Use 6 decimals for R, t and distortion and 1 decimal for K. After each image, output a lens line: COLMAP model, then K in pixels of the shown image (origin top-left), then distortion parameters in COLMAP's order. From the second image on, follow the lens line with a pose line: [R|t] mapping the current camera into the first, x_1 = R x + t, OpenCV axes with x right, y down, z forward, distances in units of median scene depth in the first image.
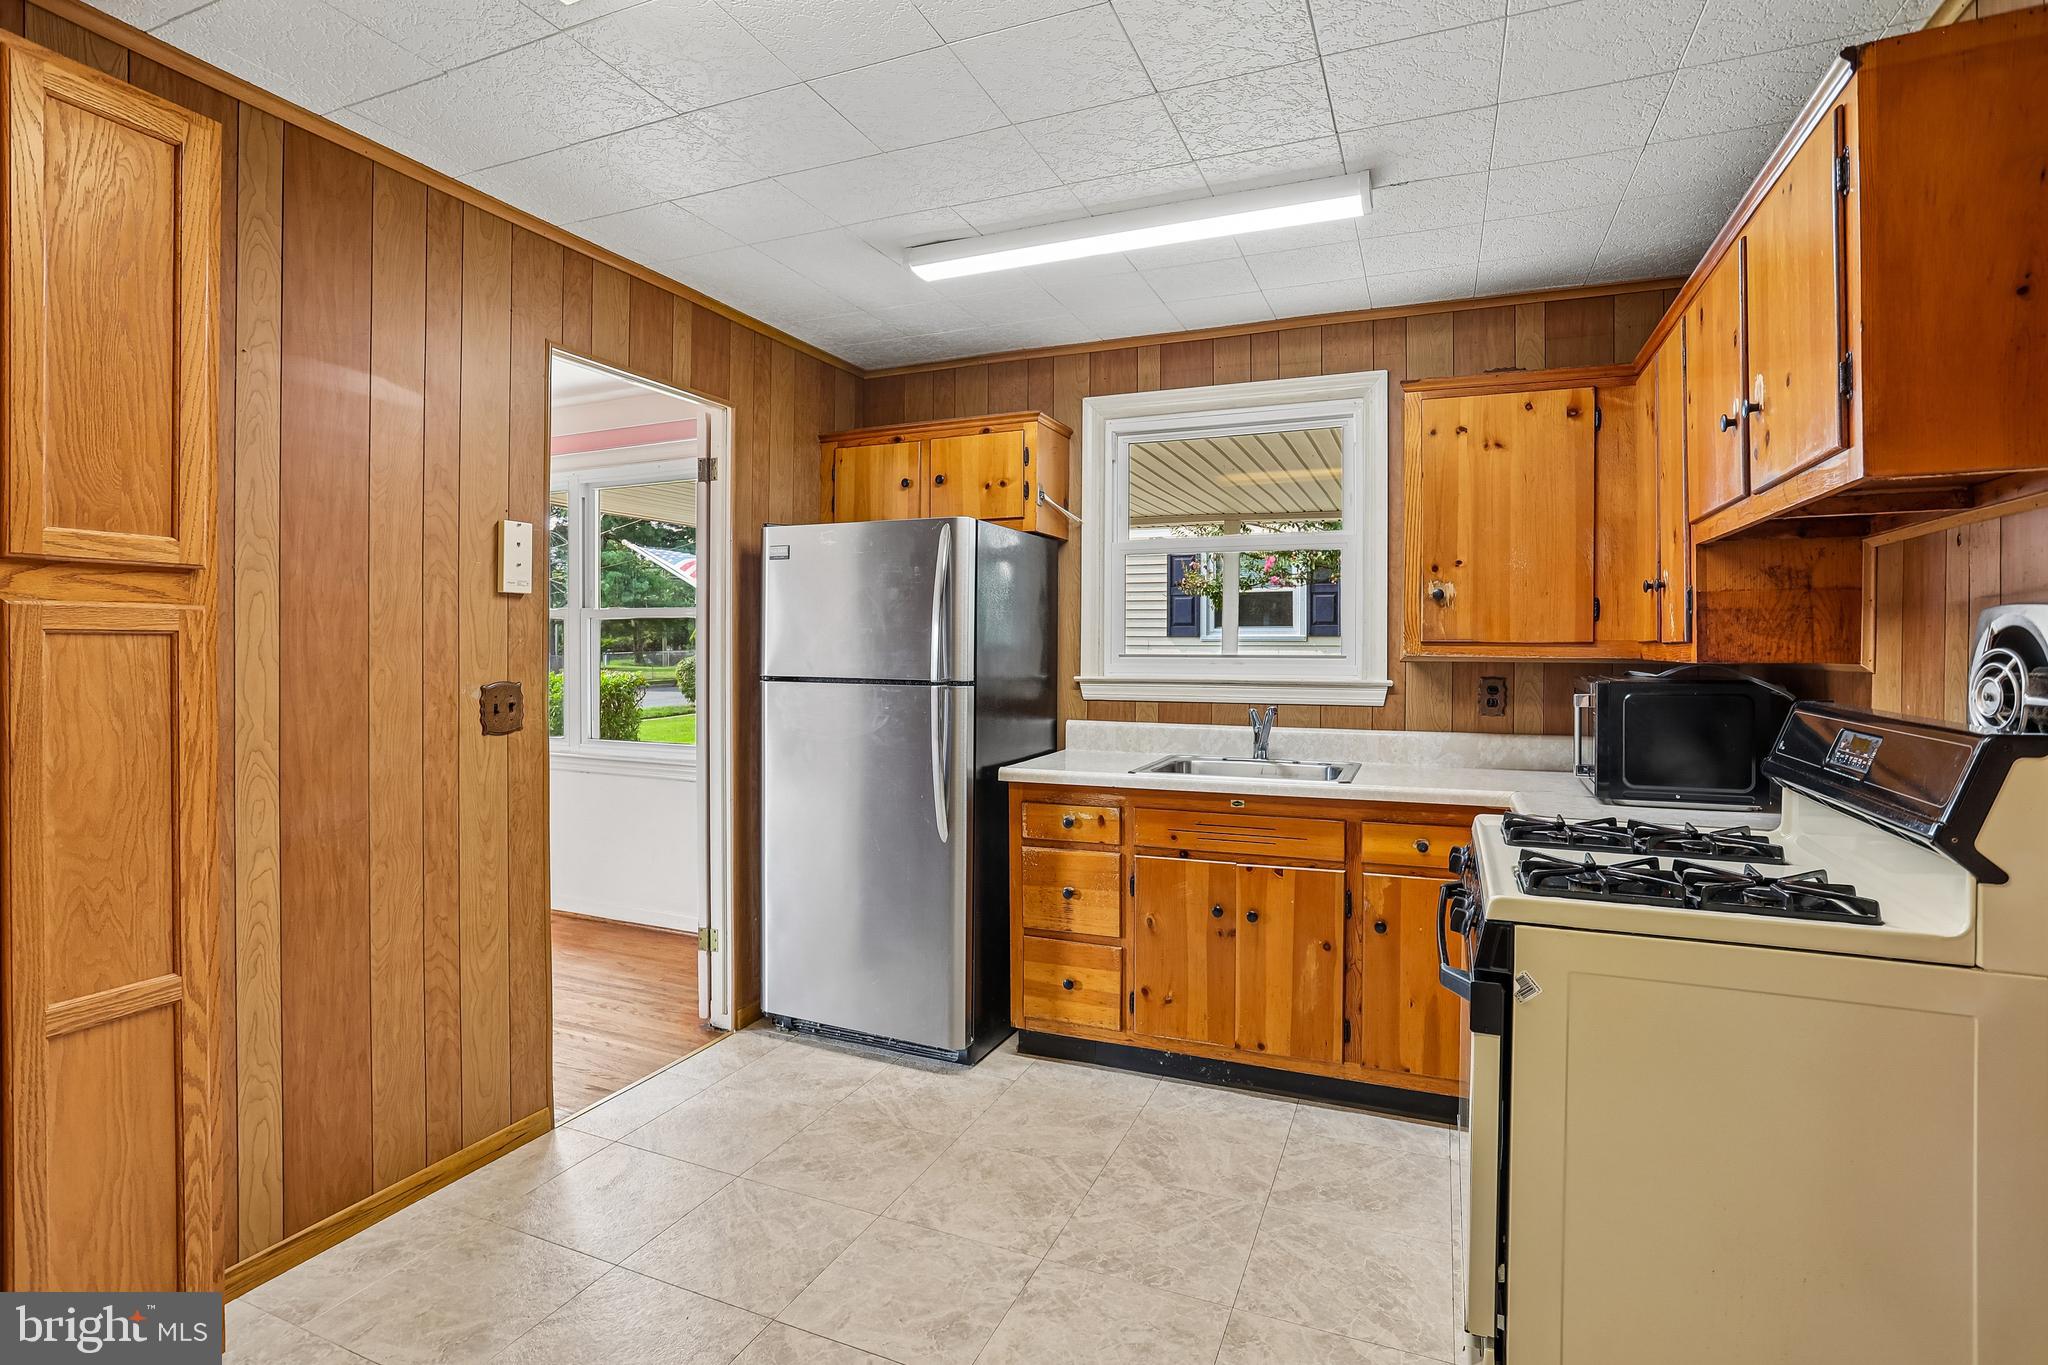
lens RADIAL K [[996.8, 0, 1021.5], [0, 996.8, 663.5], [0, 0, 1]] dist [-0.053227, -0.000505]
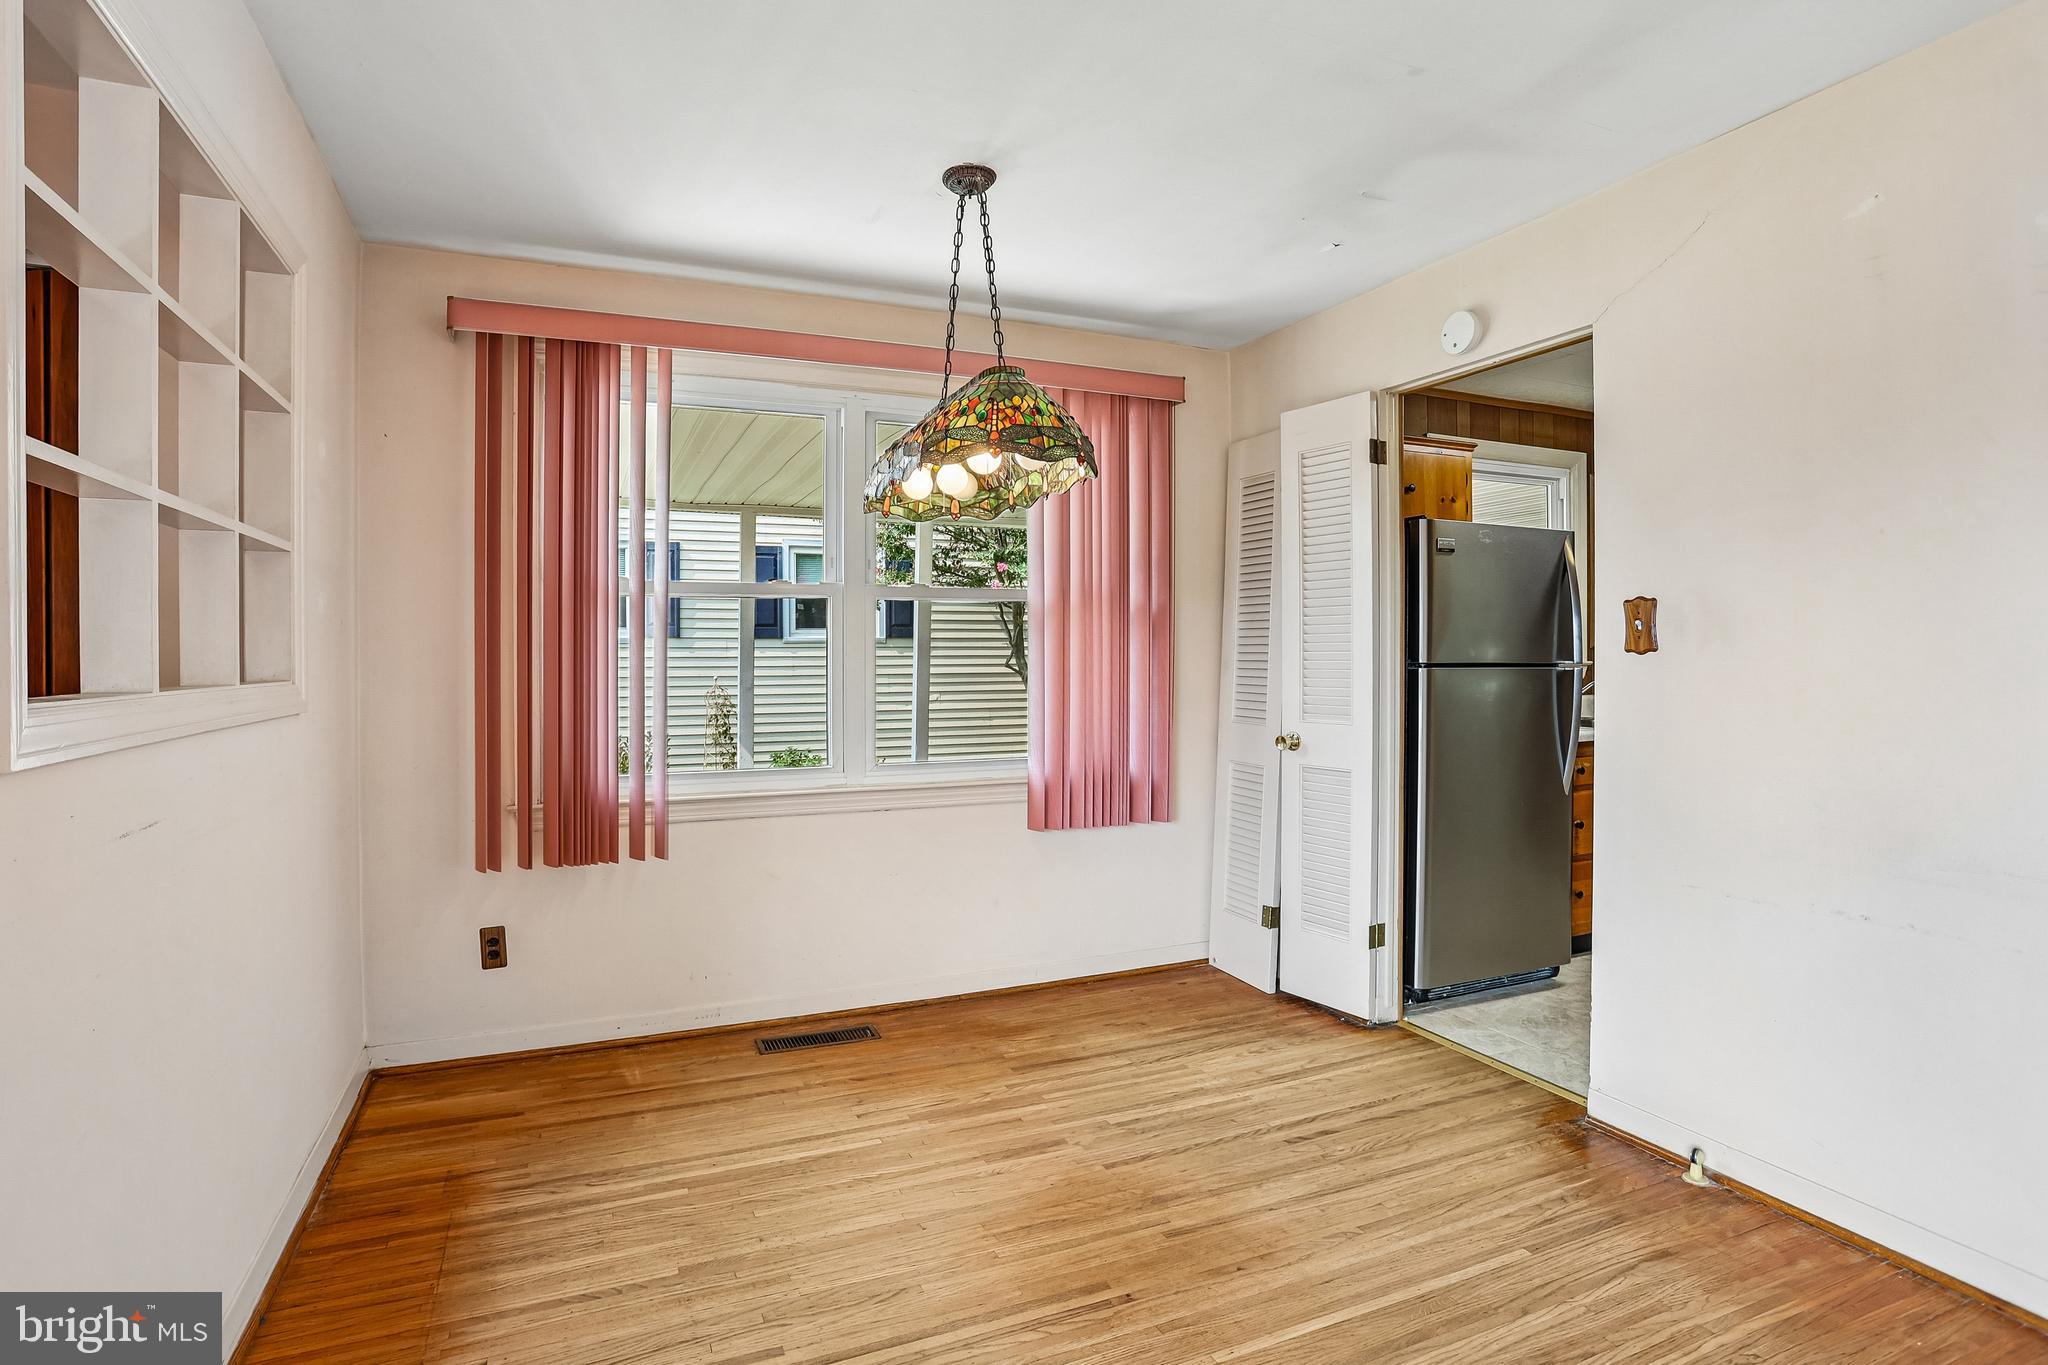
lens RADIAL K [[996.8, 0, 1011.5], [0, 996.8, 673.1], [0, 0, 1]] dist [-0.053227, -0.000505]
pose [[0.690023, -0.019477, 0.723526, -1.100949], [0.017249, 0.999796, 0.010465, 0.003135], [-0.723582, 0.005259, 0.690218, 0.511913]]
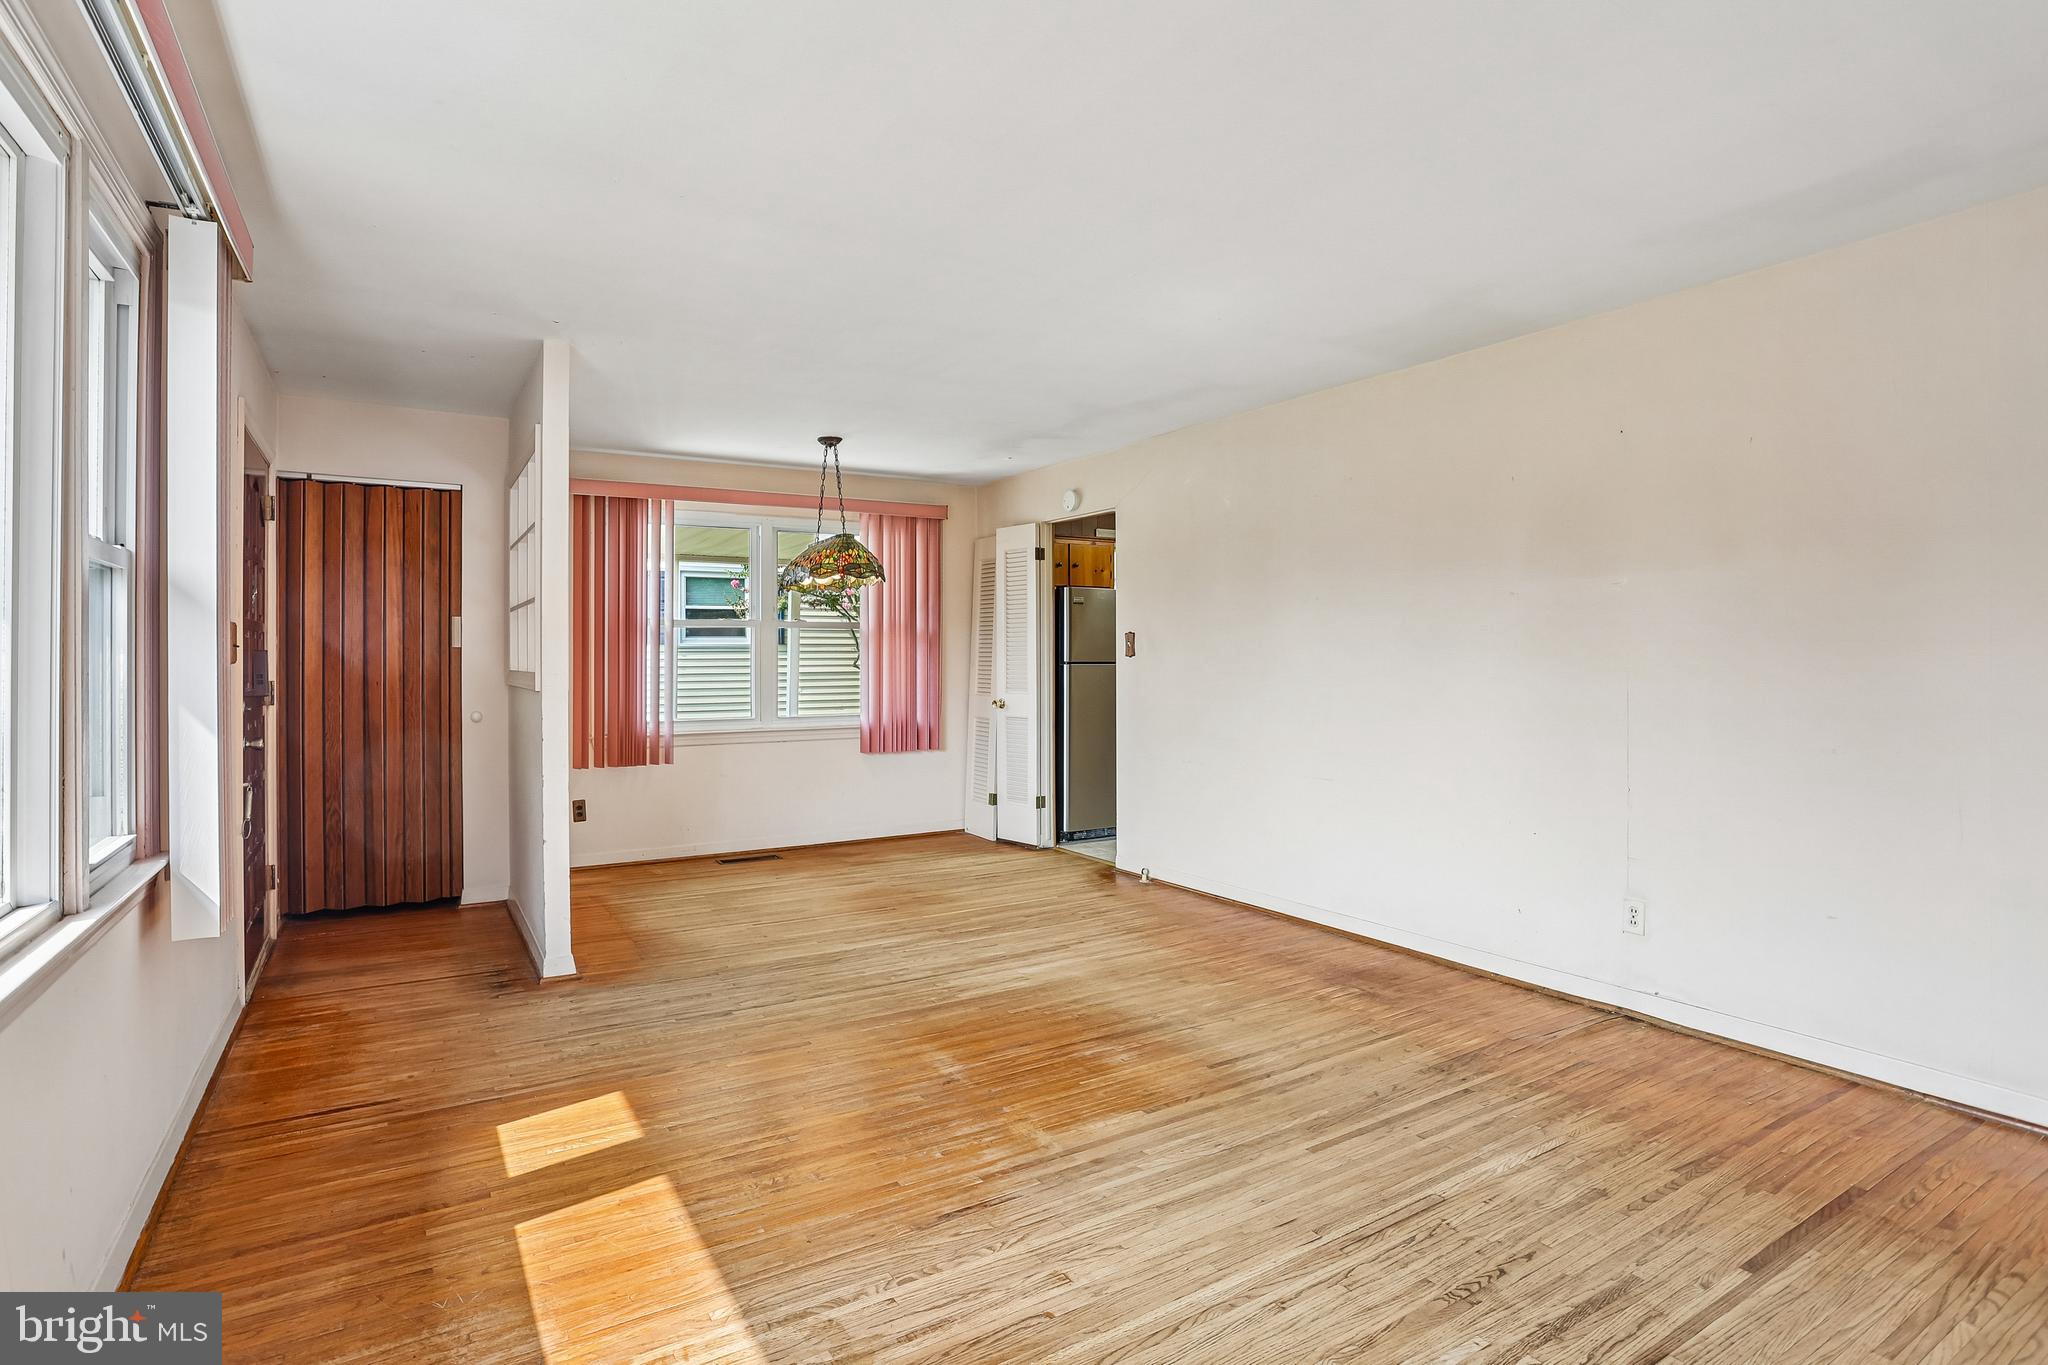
lens RADIAL K [[996.8, 0, 981.9], [0, 996.8, 652.0], [0, 0, 1]] dist [-0.053227, -0.000505]
pose [[0.600826, -0.003268, 0.799373, -1.665212], [0.020547, 0.999724, -0.011356, 0.009140], [-0.799116, 0.023248, 0.600728, -0.057568]]
